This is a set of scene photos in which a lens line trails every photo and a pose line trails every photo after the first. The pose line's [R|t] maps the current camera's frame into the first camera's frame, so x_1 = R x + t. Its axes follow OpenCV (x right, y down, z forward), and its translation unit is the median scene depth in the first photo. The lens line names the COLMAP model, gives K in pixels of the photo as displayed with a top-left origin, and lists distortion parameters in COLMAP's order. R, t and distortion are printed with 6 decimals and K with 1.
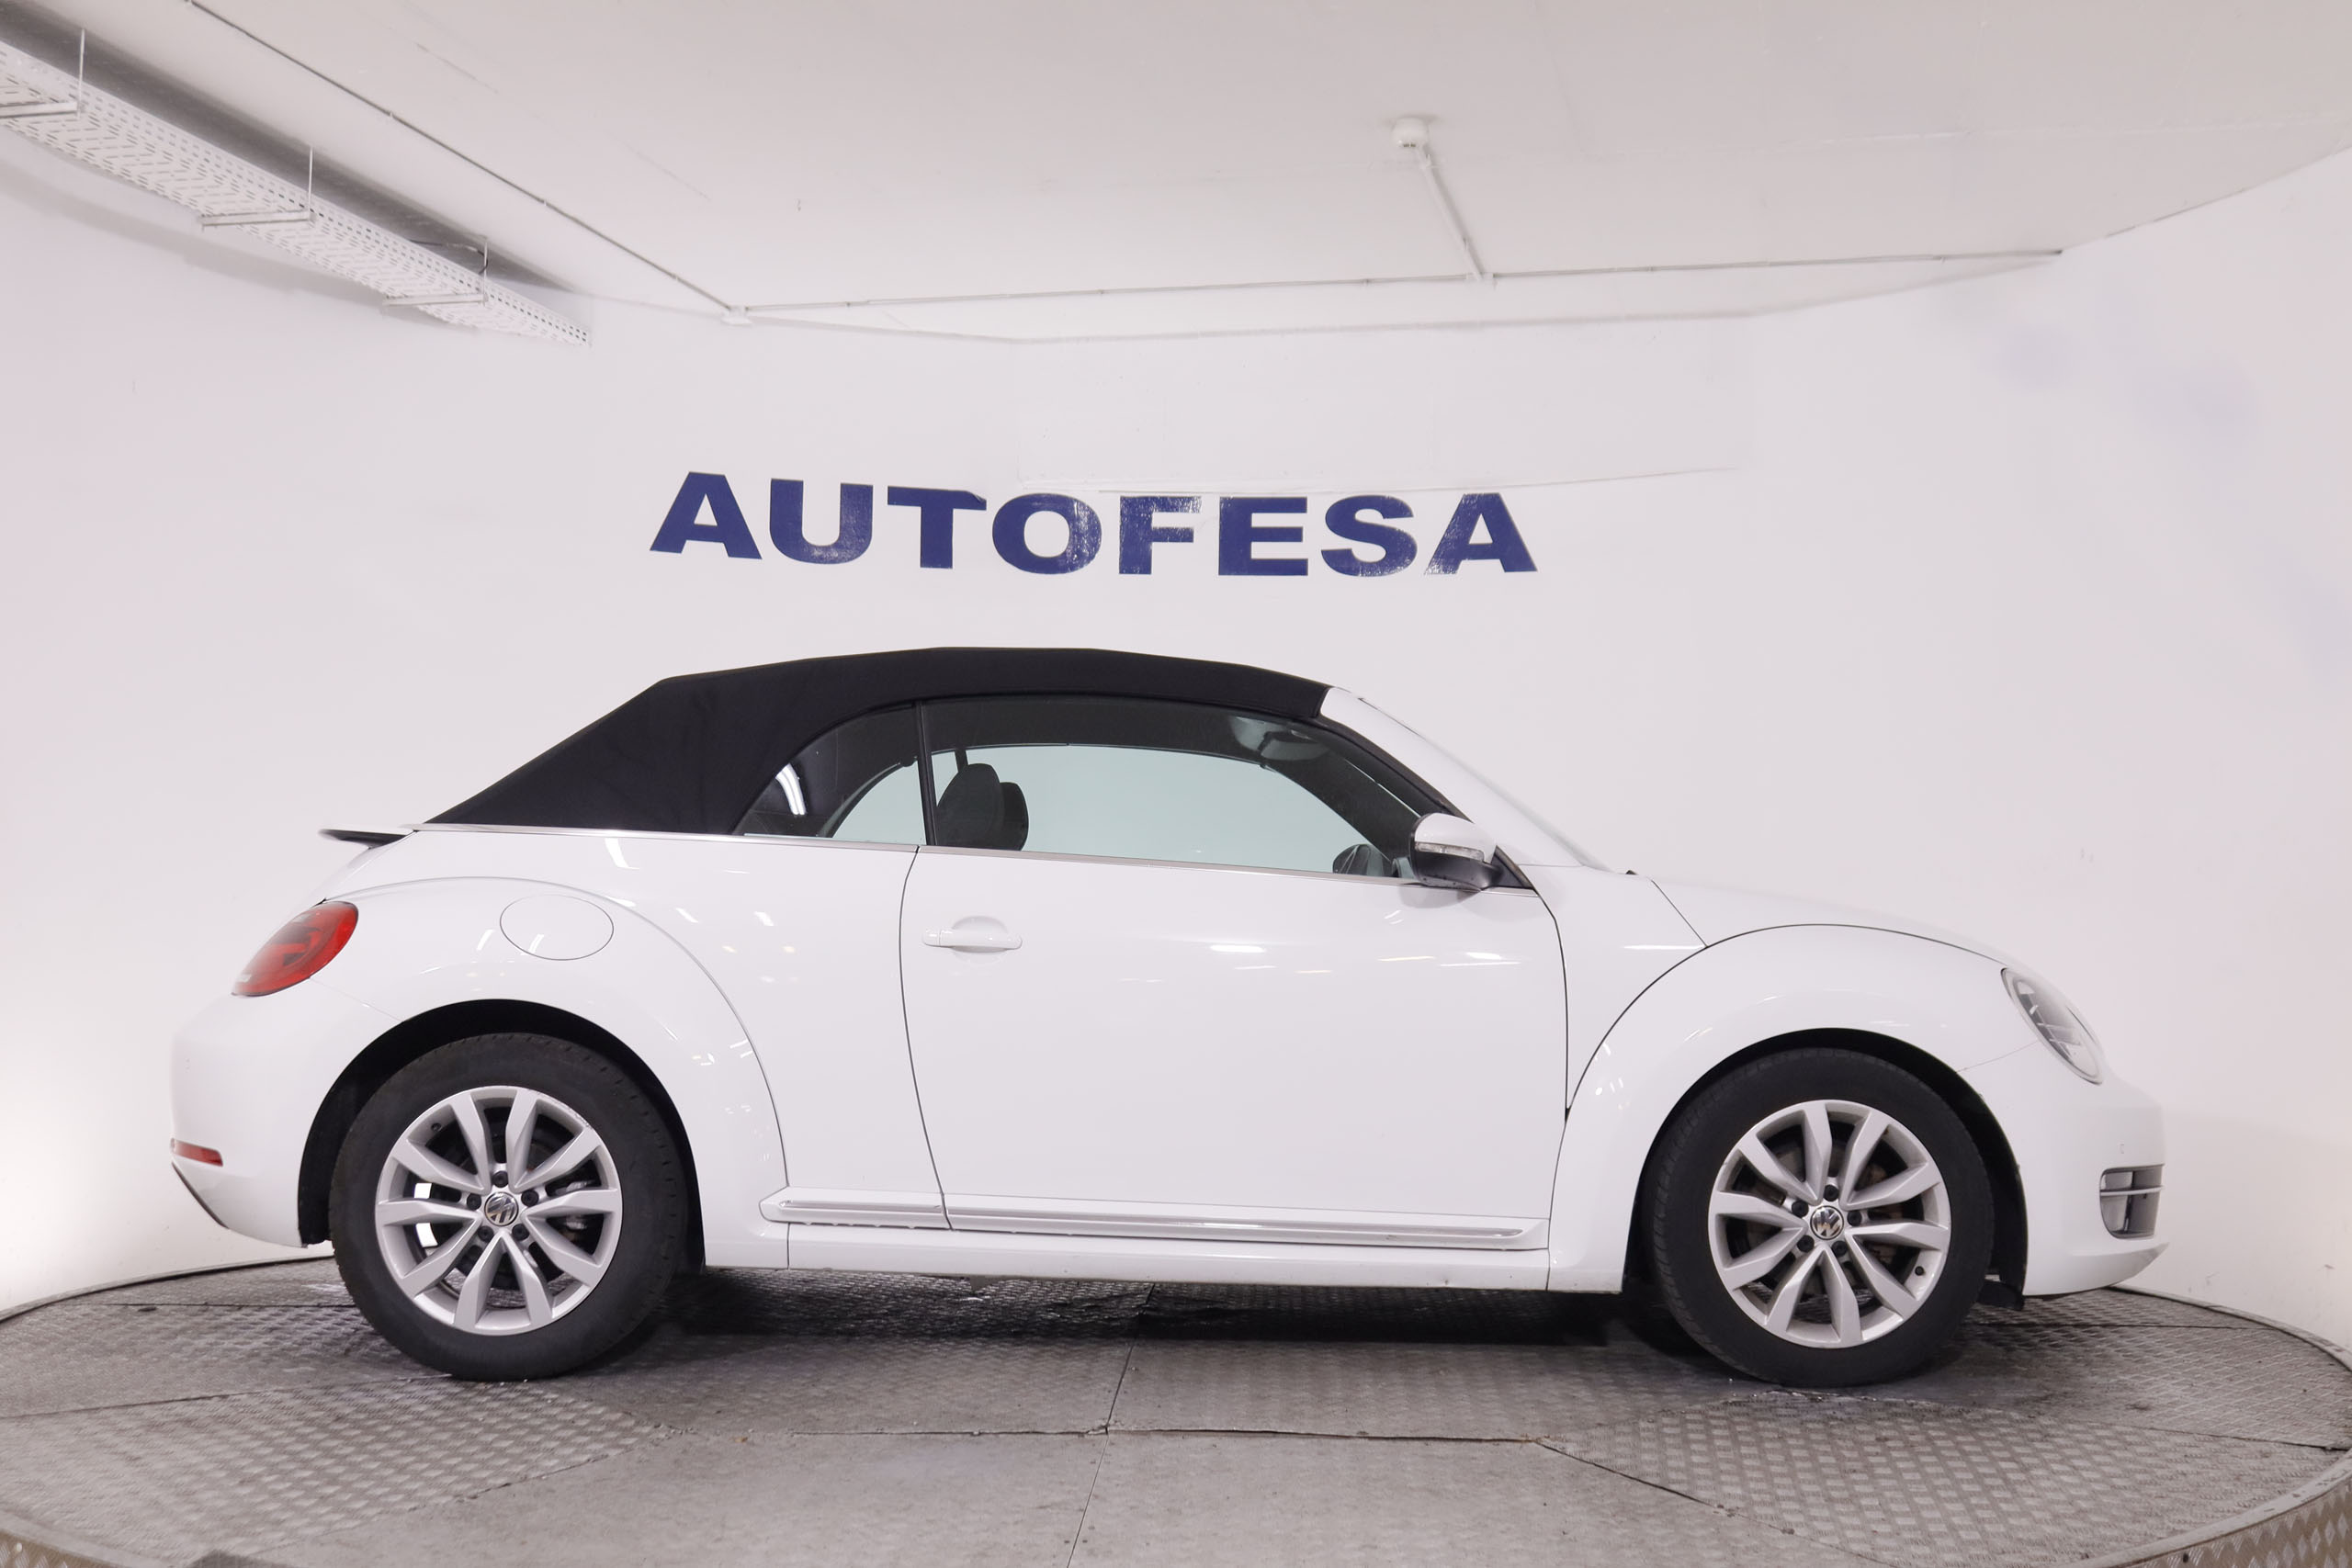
lens RADIAL K [[2674.8, 0, 1176.0], [0, 2674.8, 784.0], [0, 0, 1]] dist [-0.100680, 0.148626]
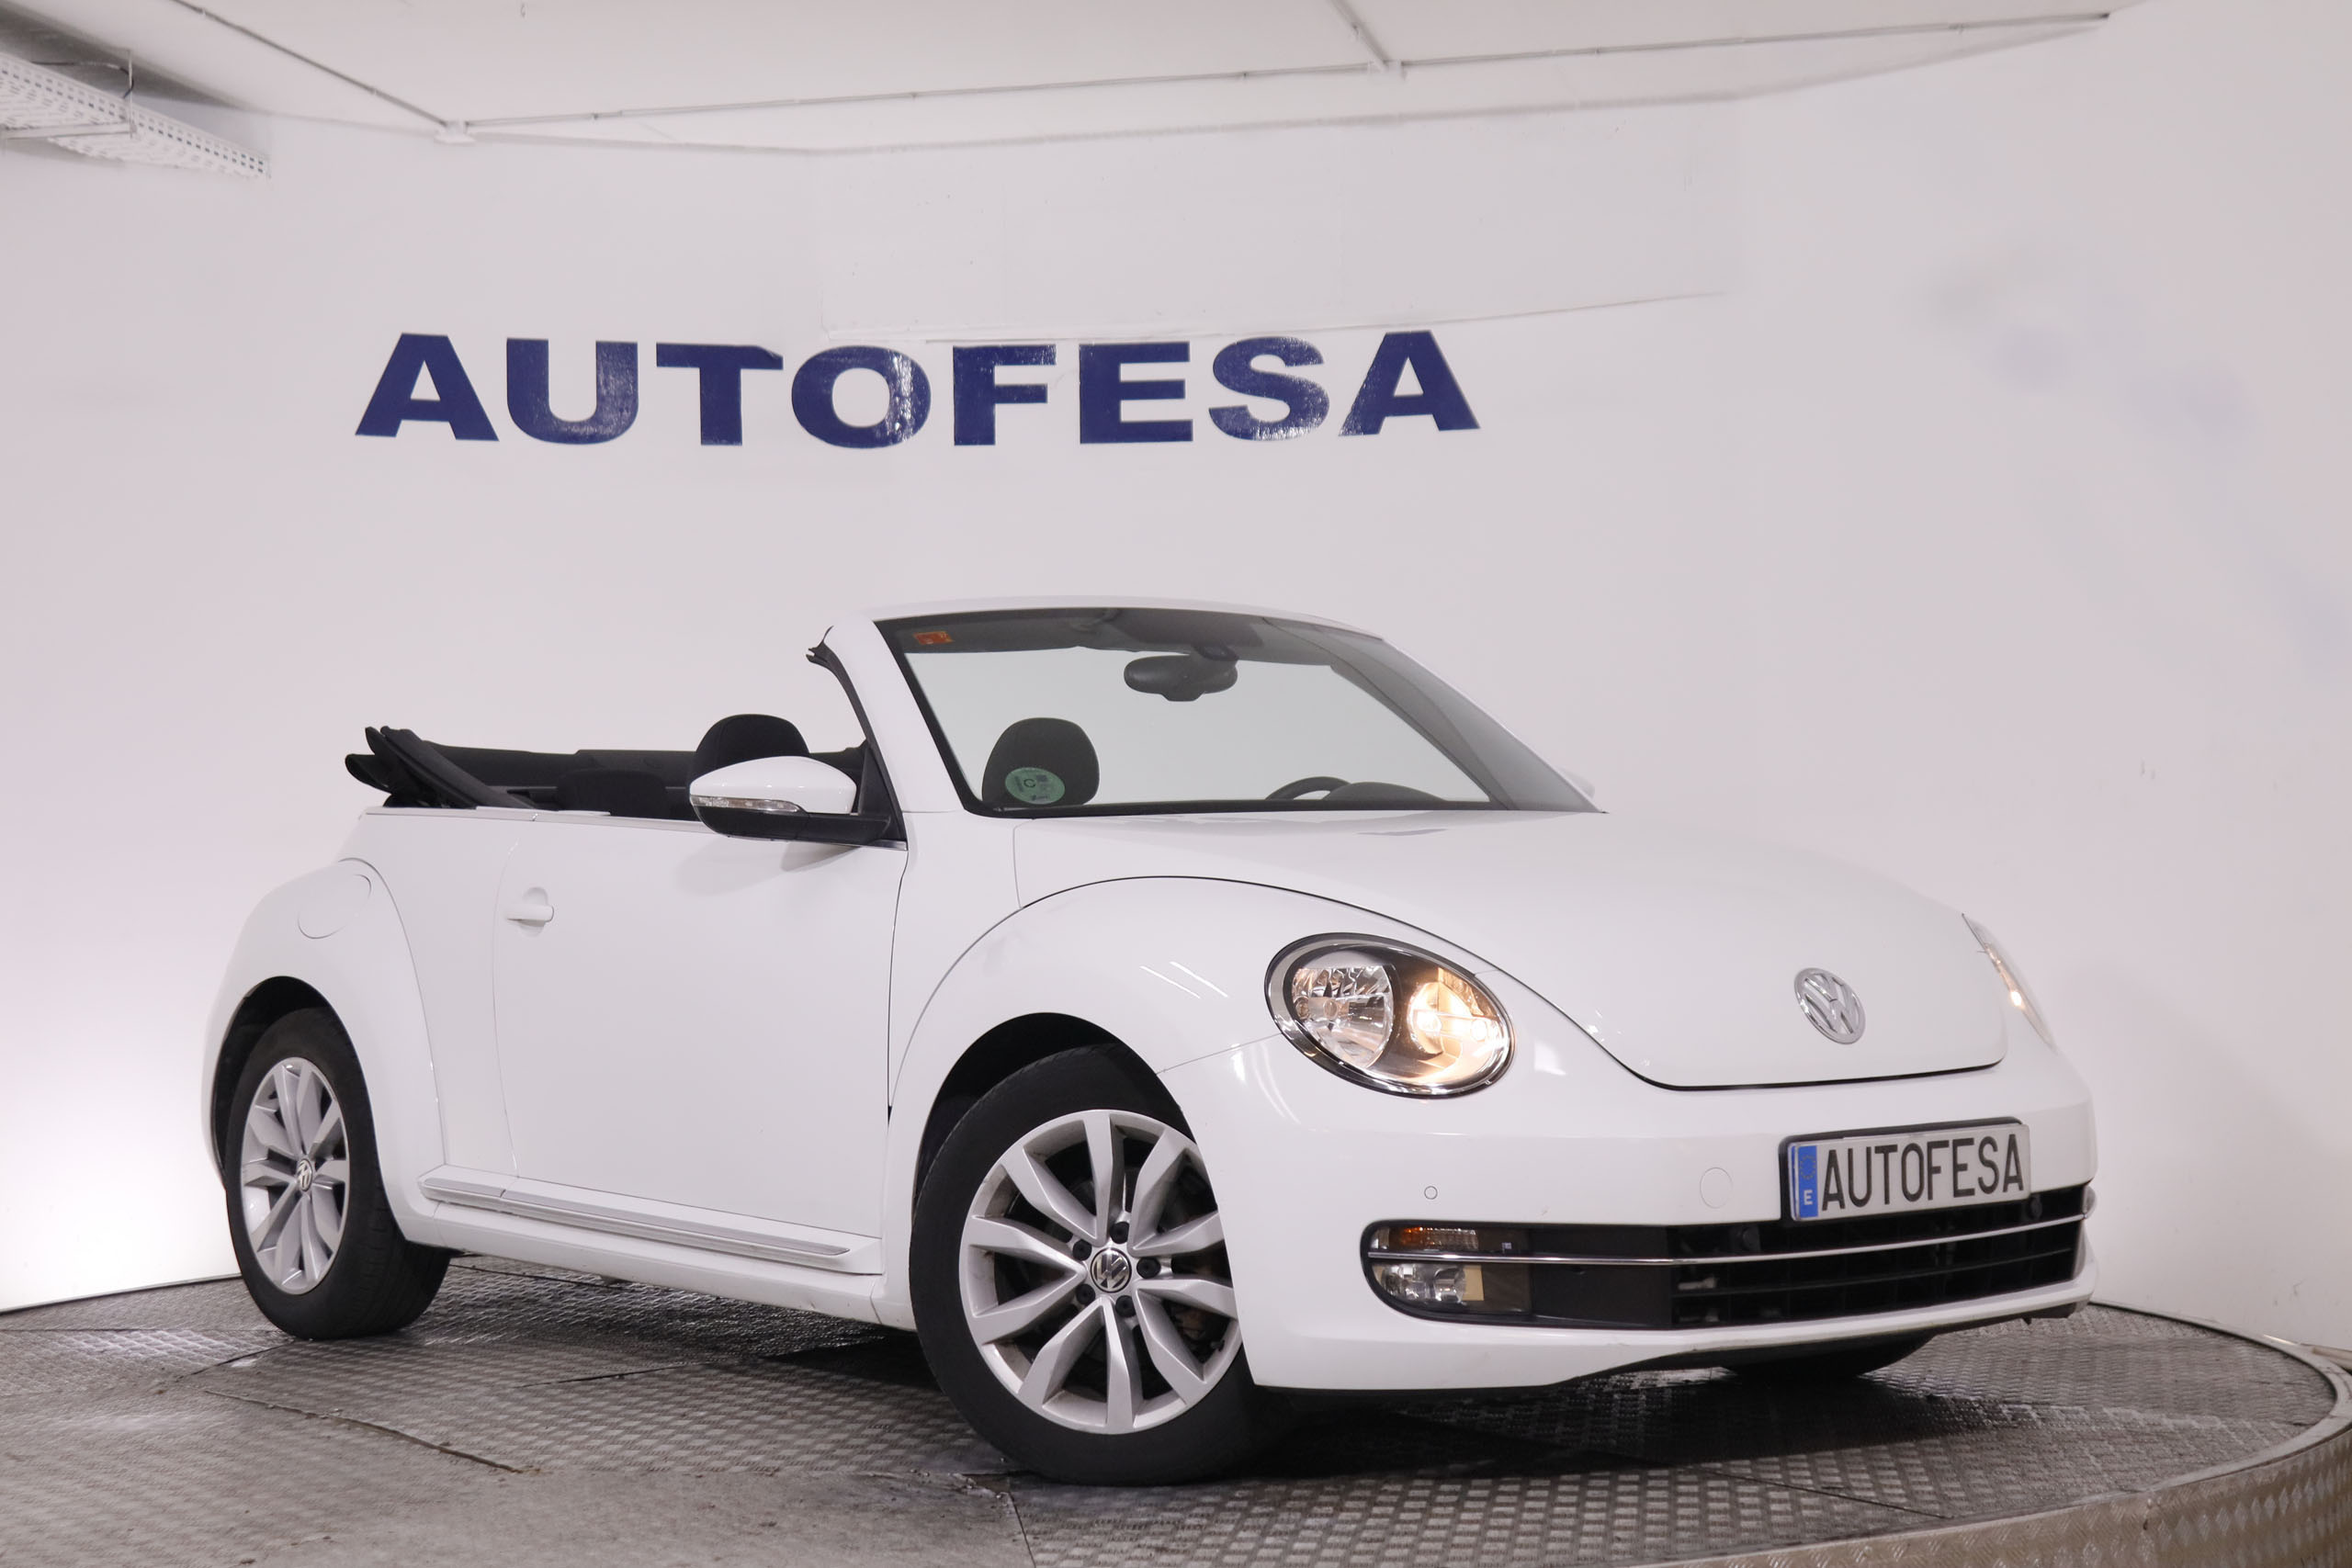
lens RADIAL K [[3896.2, 0, 1174.5], [0, 3896.2, 768.2], [0, 0, 1]] dist [0.000509, 0.213518]
pose [[0.999574, -0.028592, 0.005834, 0.035068], [0.028457, 0.999349, 0.022180, -0.007206], [-0.006464, -0.022004, 0.999737, -0.156721]]
